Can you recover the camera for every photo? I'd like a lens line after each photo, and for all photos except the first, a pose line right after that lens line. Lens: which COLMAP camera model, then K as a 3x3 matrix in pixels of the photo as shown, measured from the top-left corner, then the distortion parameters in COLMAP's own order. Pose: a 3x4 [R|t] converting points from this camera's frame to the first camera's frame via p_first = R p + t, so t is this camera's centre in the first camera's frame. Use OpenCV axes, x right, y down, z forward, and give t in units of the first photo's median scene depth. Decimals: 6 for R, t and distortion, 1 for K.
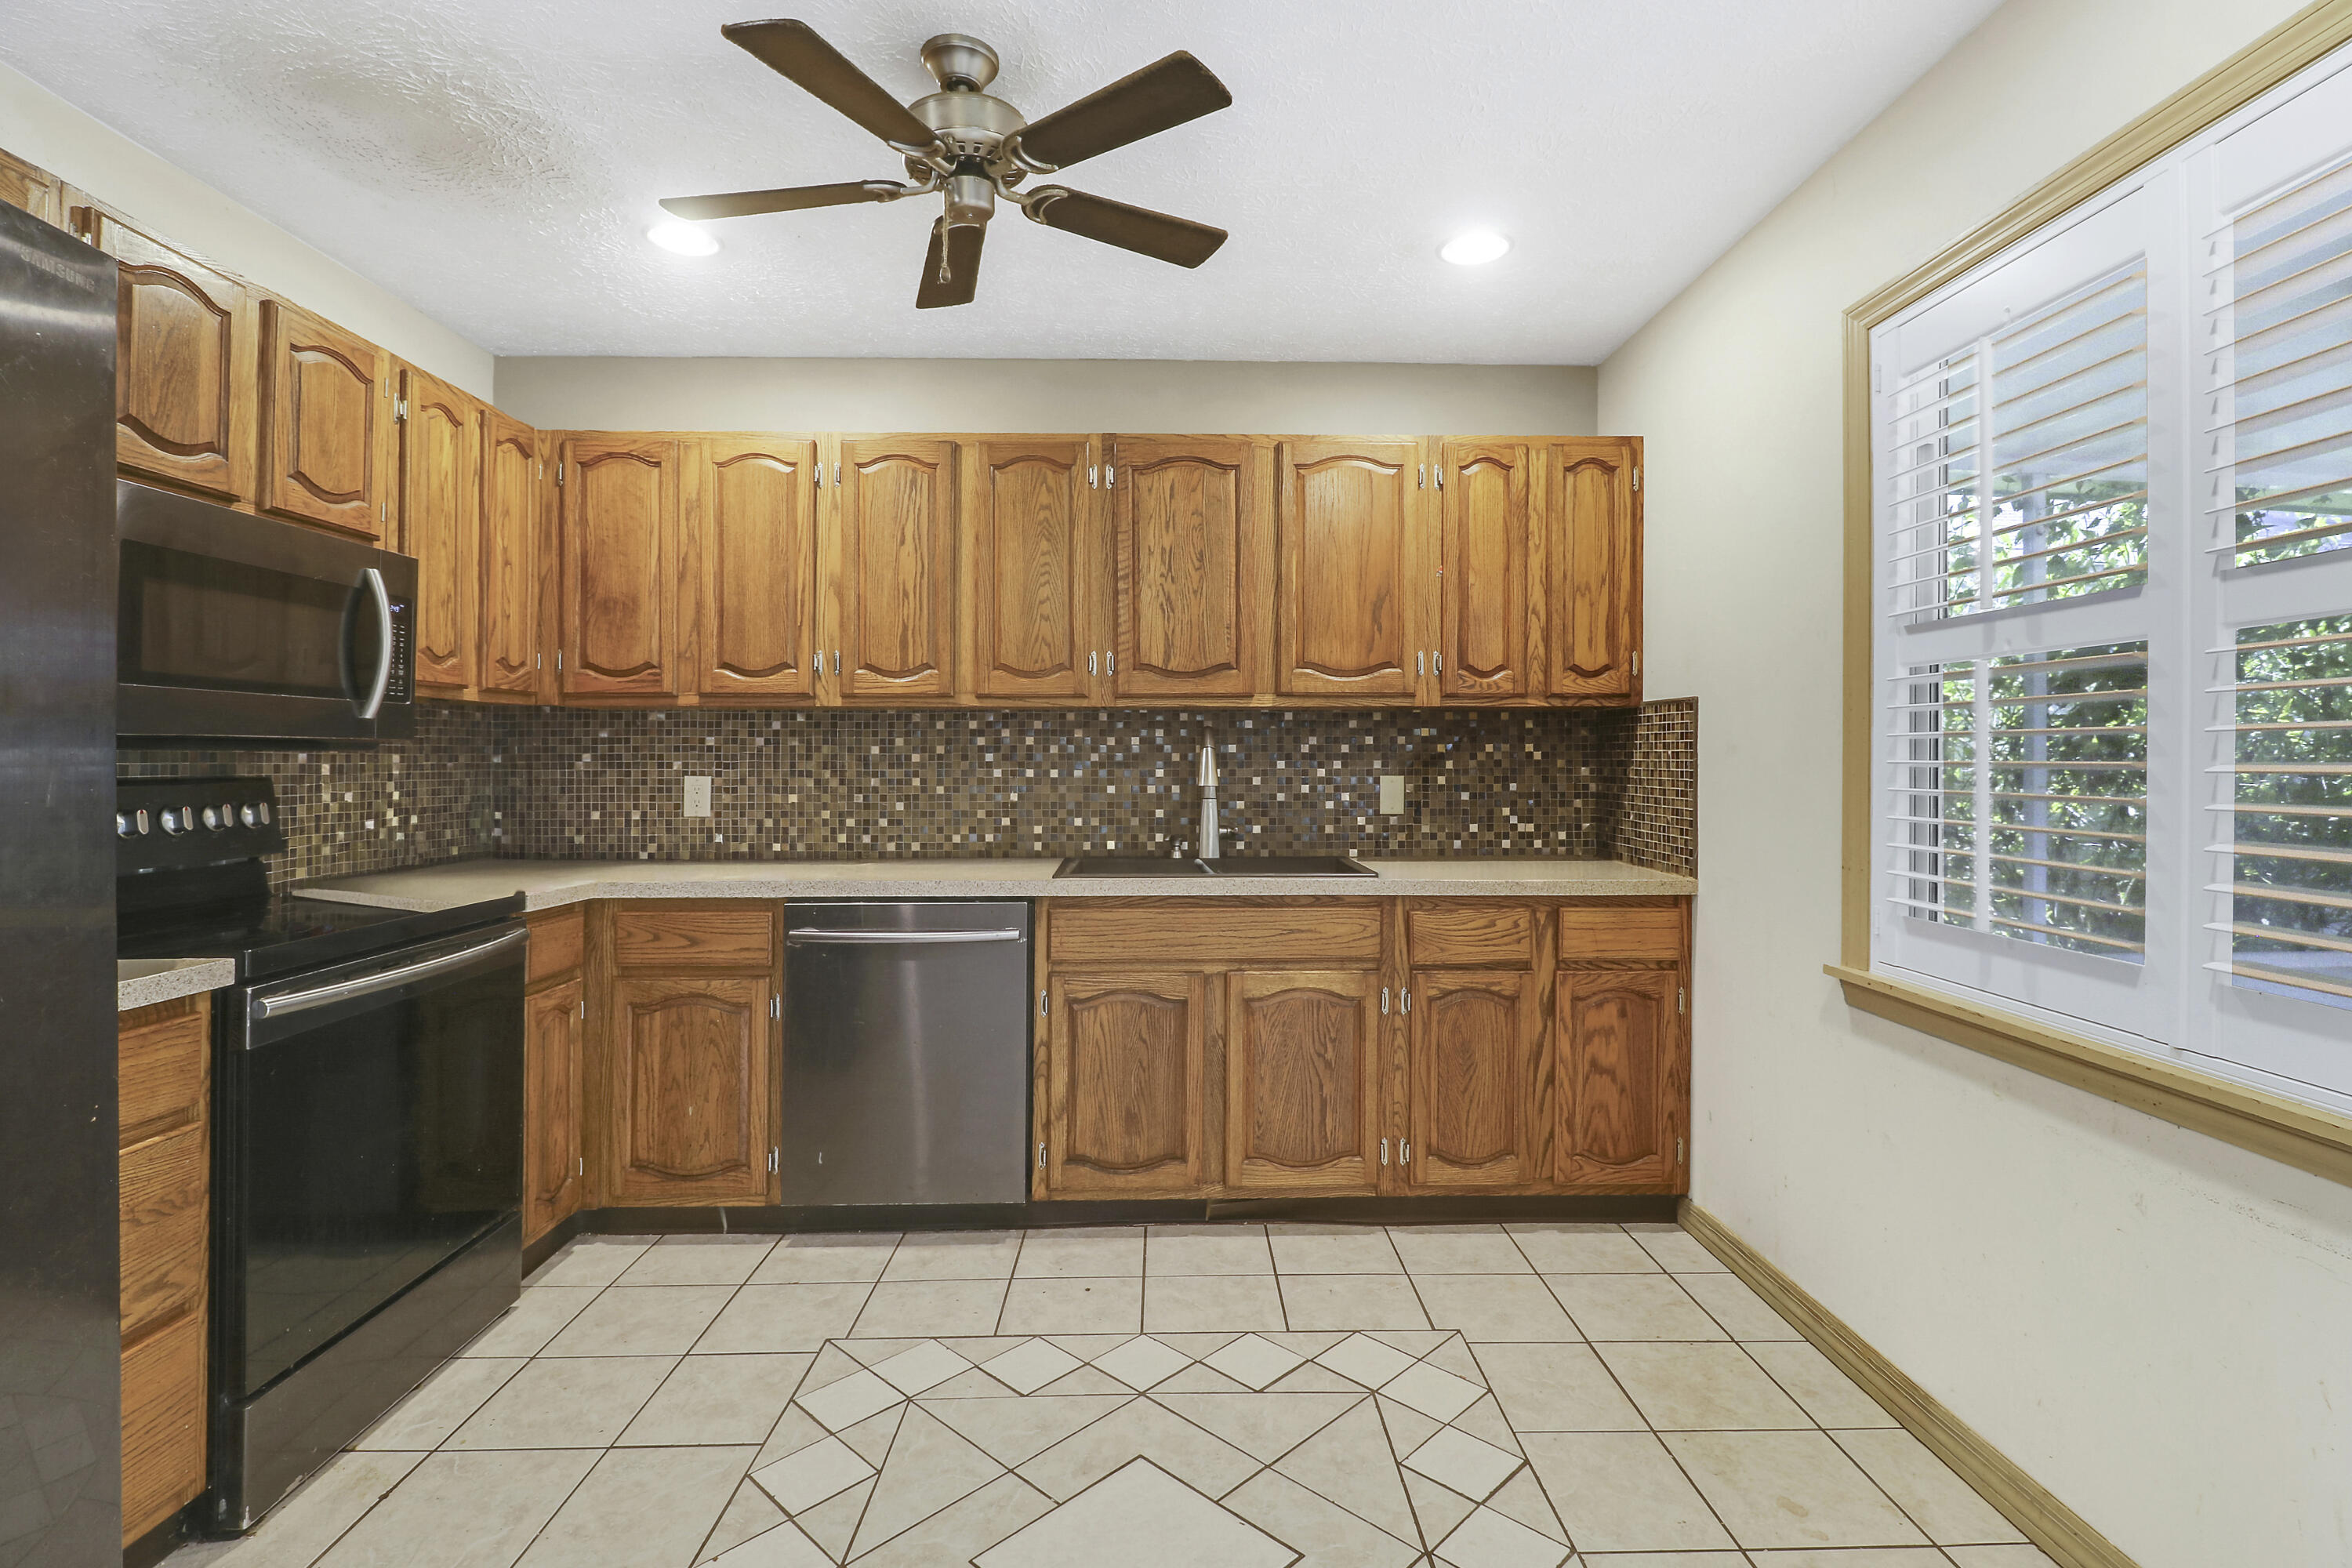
lens RADIAL K [[1105.8, 0, 1181.8], [0, 1105.8, 764.6], [0, 0, 1]] dist [0.004585, -0.015564]
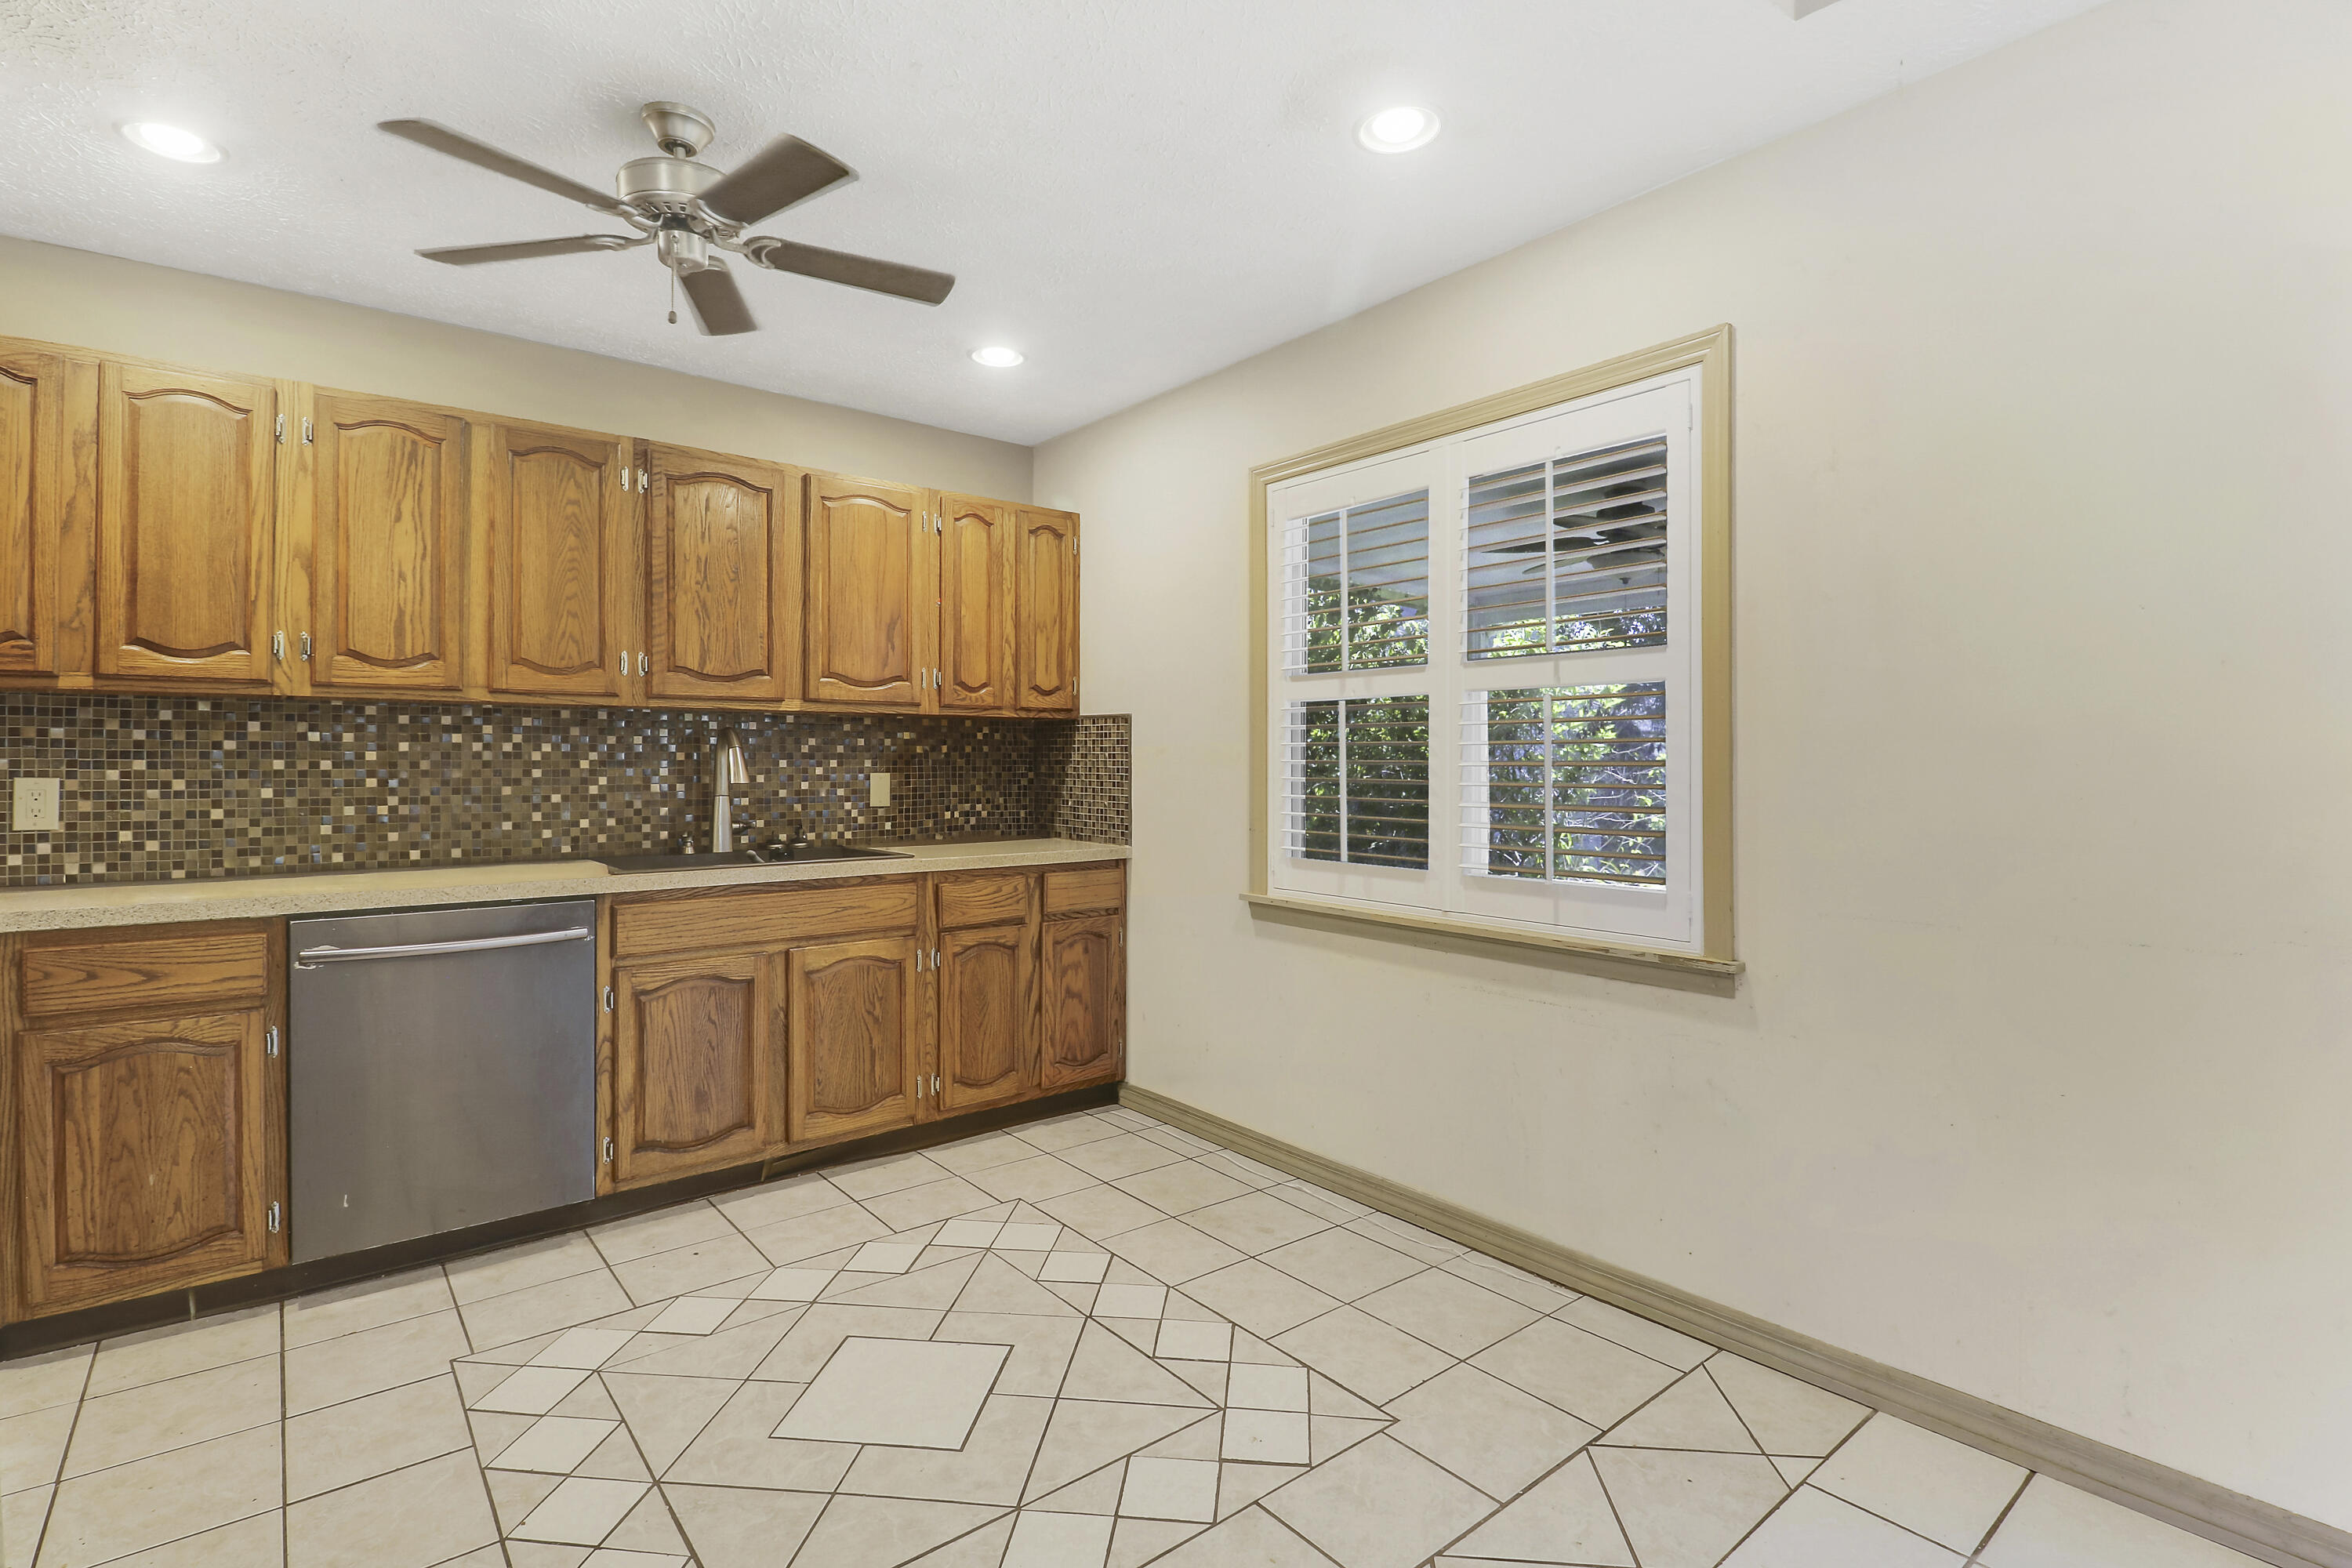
lens RADIAL K [[1105.8, 0, 1183.6], [0, 1105.8, 749.8], [0, 0, 1]] dist [0.004585, -0.015564]
pose [[0.787097, 0.007860, 0.616779, -0.332621], [0.001013, 0.999901, -0.014034, 0.002785], [-0.616828, 0.011671, 0.787011, -0.121831]]
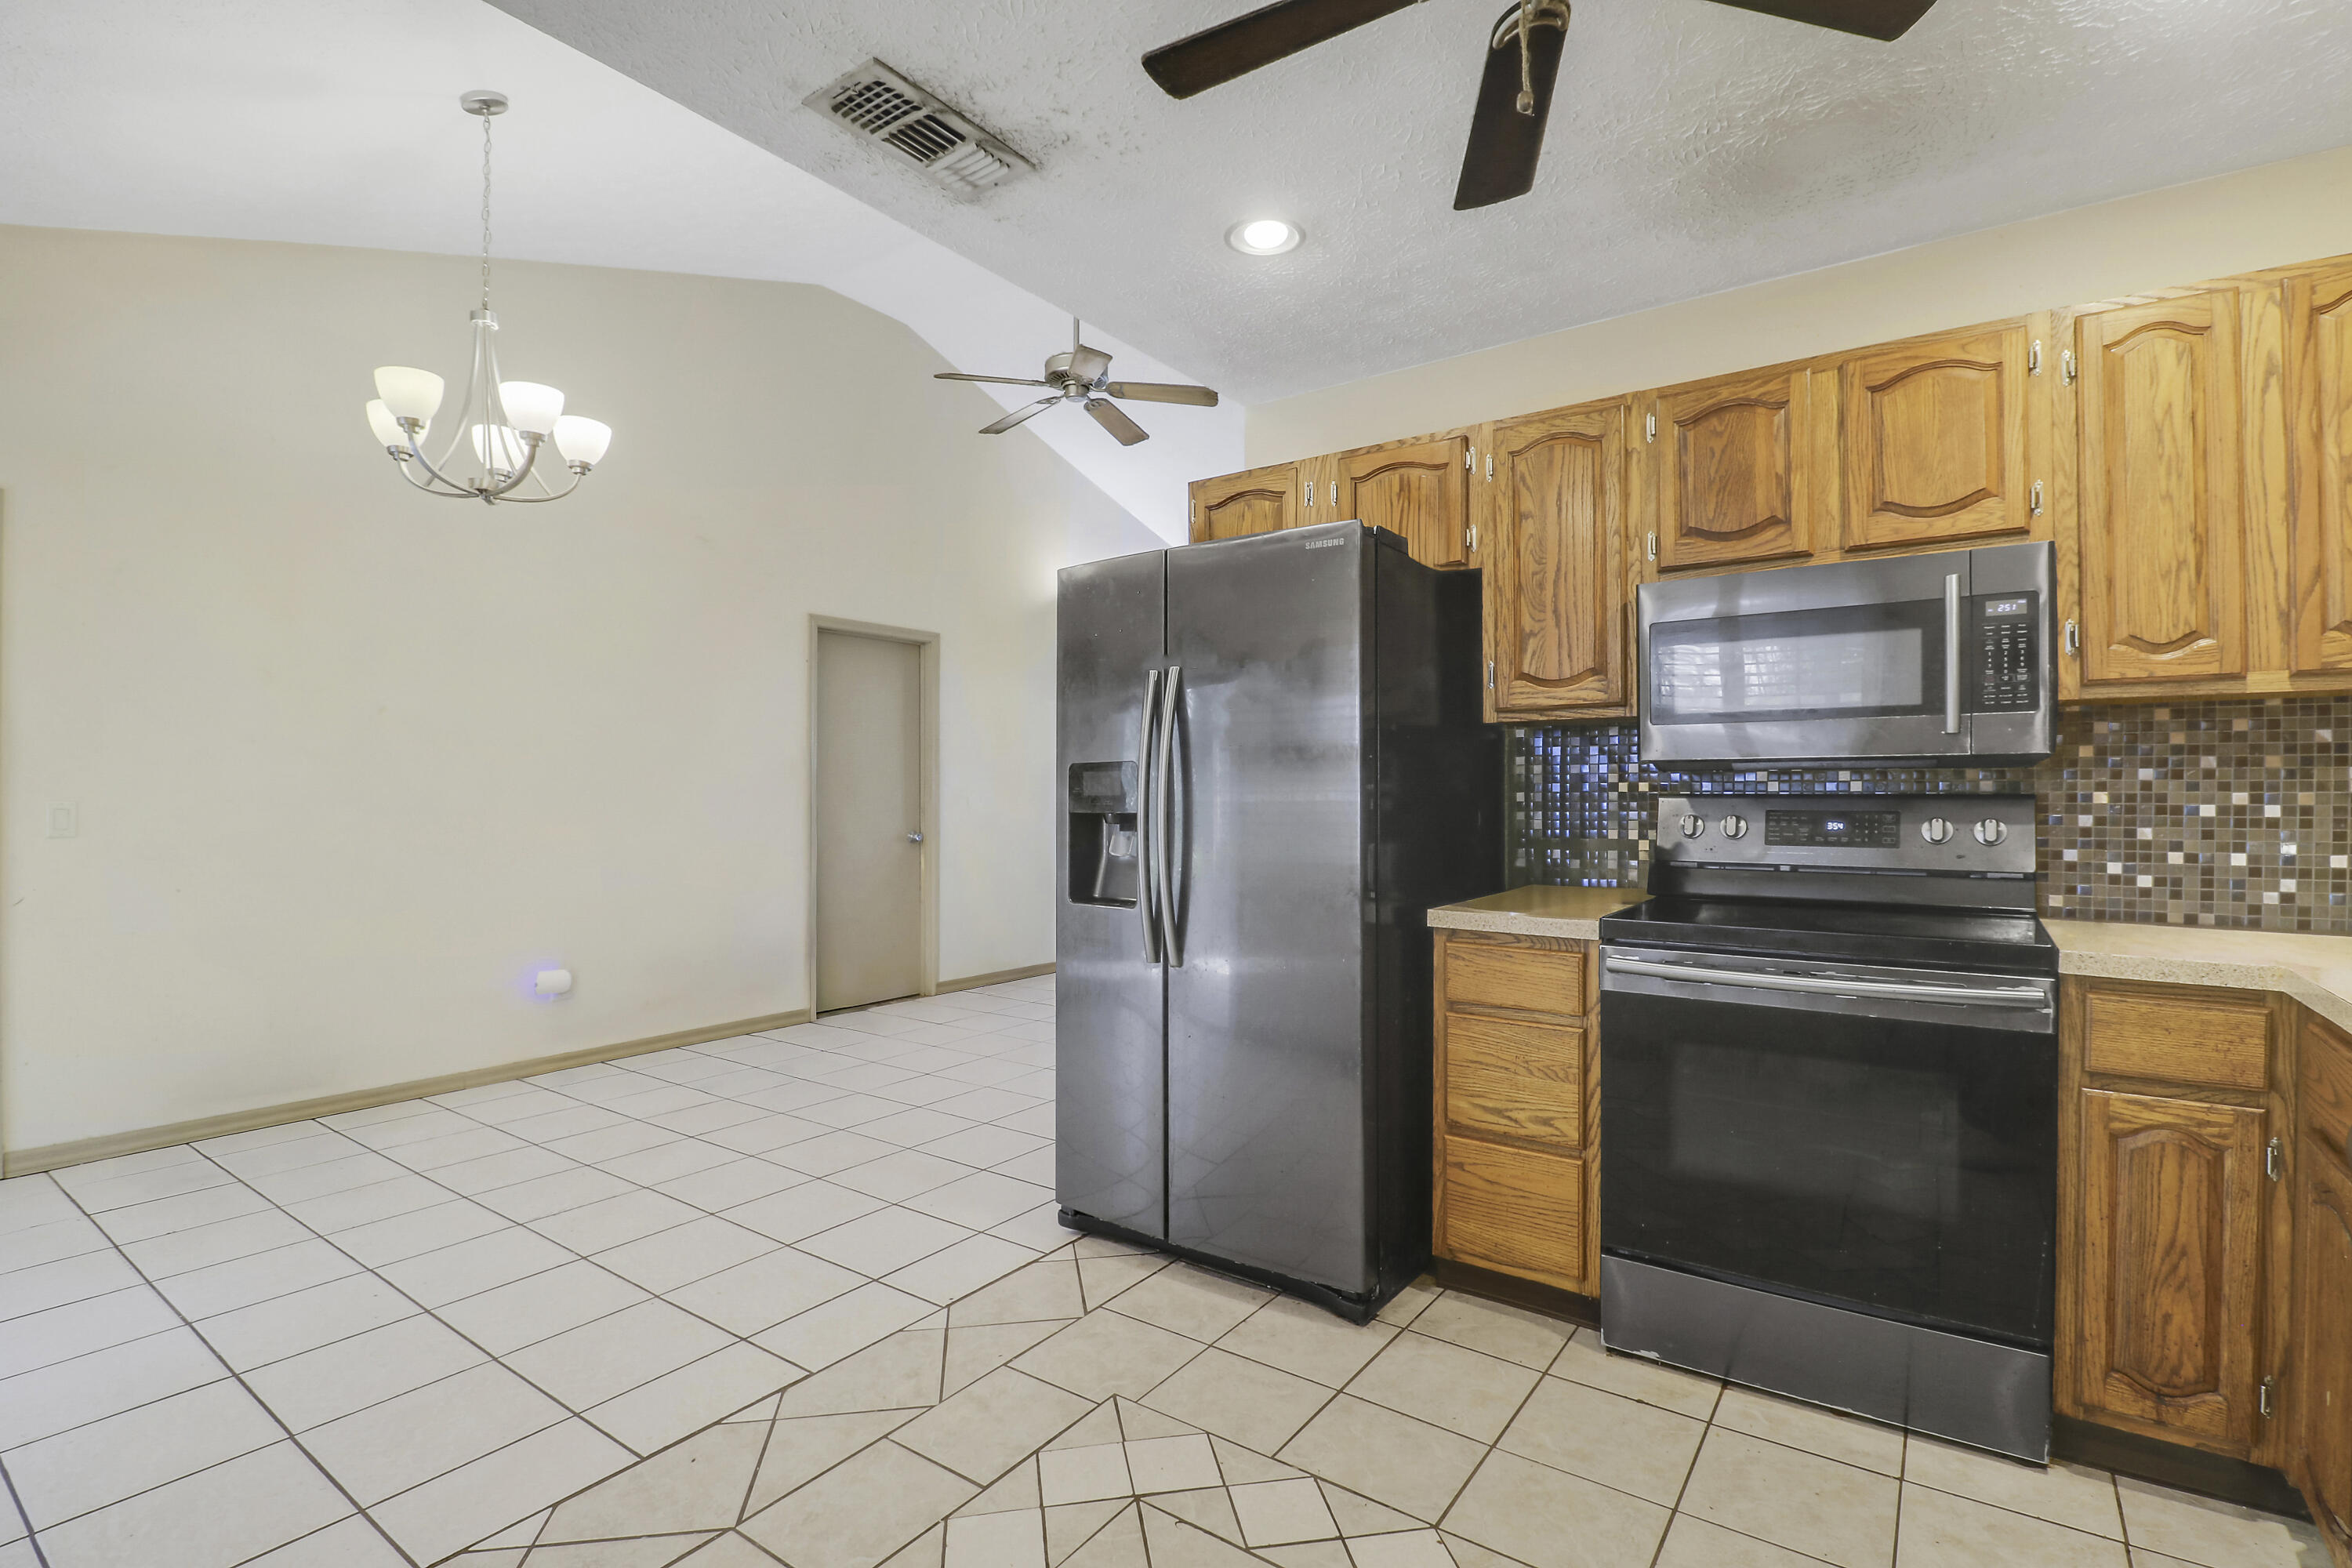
lens RADIAL K [[1105.8, 0, 1199.7], [0, 1105.8, 783.4], [0, 0, 1]] dist [0.004585, -0.015564]
pose [[-0.589798, -0.006650, -0.807523, 0.325480], [-0.002561, 0.999976, -0.006364, 0.007154], [0.807547, -0.001686, -0.589801, 0.832144]]
